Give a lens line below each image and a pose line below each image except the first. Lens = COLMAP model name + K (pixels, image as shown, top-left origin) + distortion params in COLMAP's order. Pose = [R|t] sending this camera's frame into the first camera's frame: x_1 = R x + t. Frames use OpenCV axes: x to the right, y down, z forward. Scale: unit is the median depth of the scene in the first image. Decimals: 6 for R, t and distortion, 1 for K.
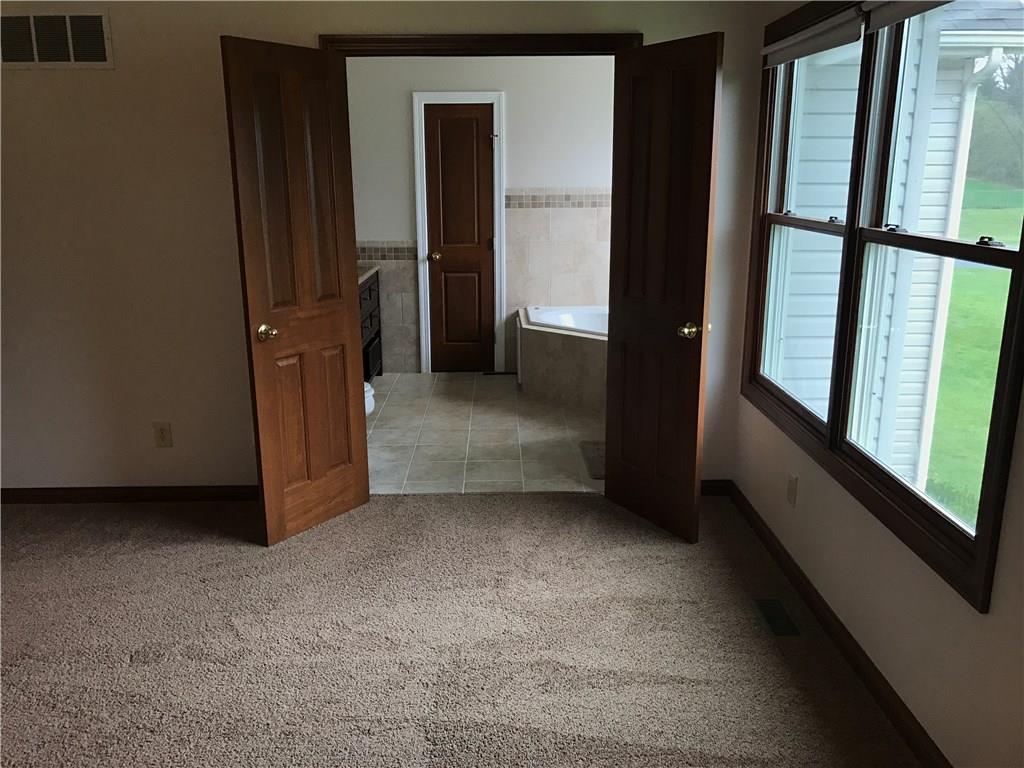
lens RADIAL K [[831.5, 0, 512.8], [0, 831.5, 387.5], [0, 0, 1]] dist [-0.032188, 0.004818]
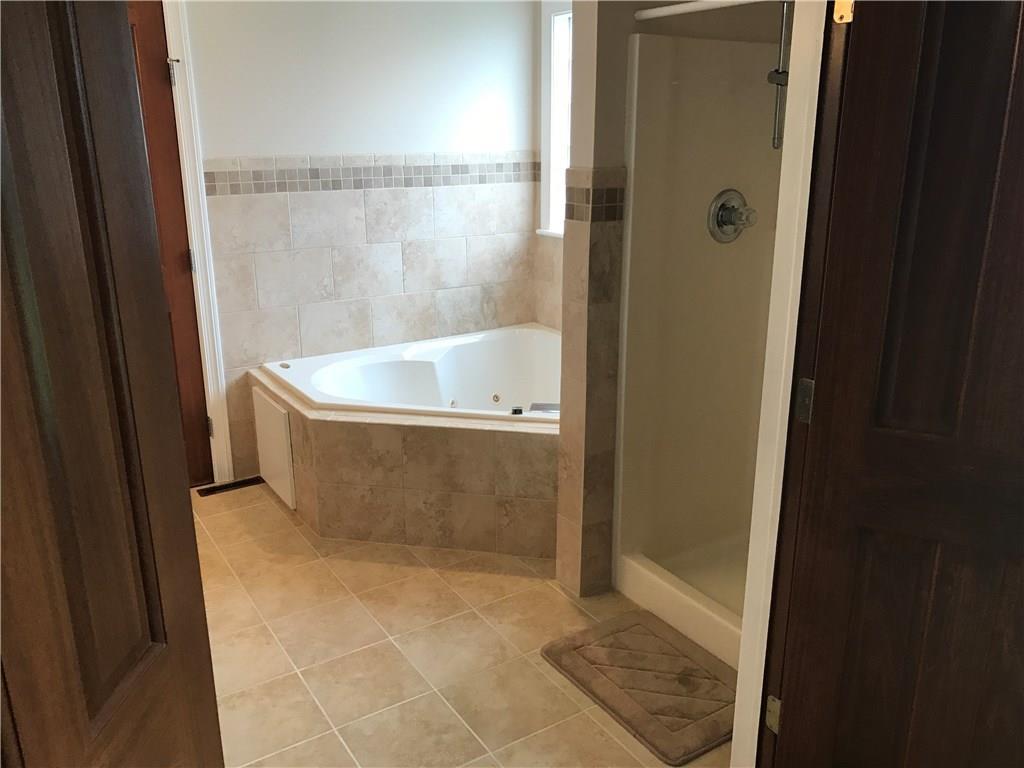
lens RADIAL K [[831.5, 0, 512.1], [0, 831.5, 377.2], [0, 0, 1]] dist [-0.032188, 0.004818]
pose [[0.858584, -0.139218, 0.493409, -0.122816], [0.132144, 0.989999, 0.049389, -0.096599], [-0.495350, 0.022796, 0.868394, 0.425378]]
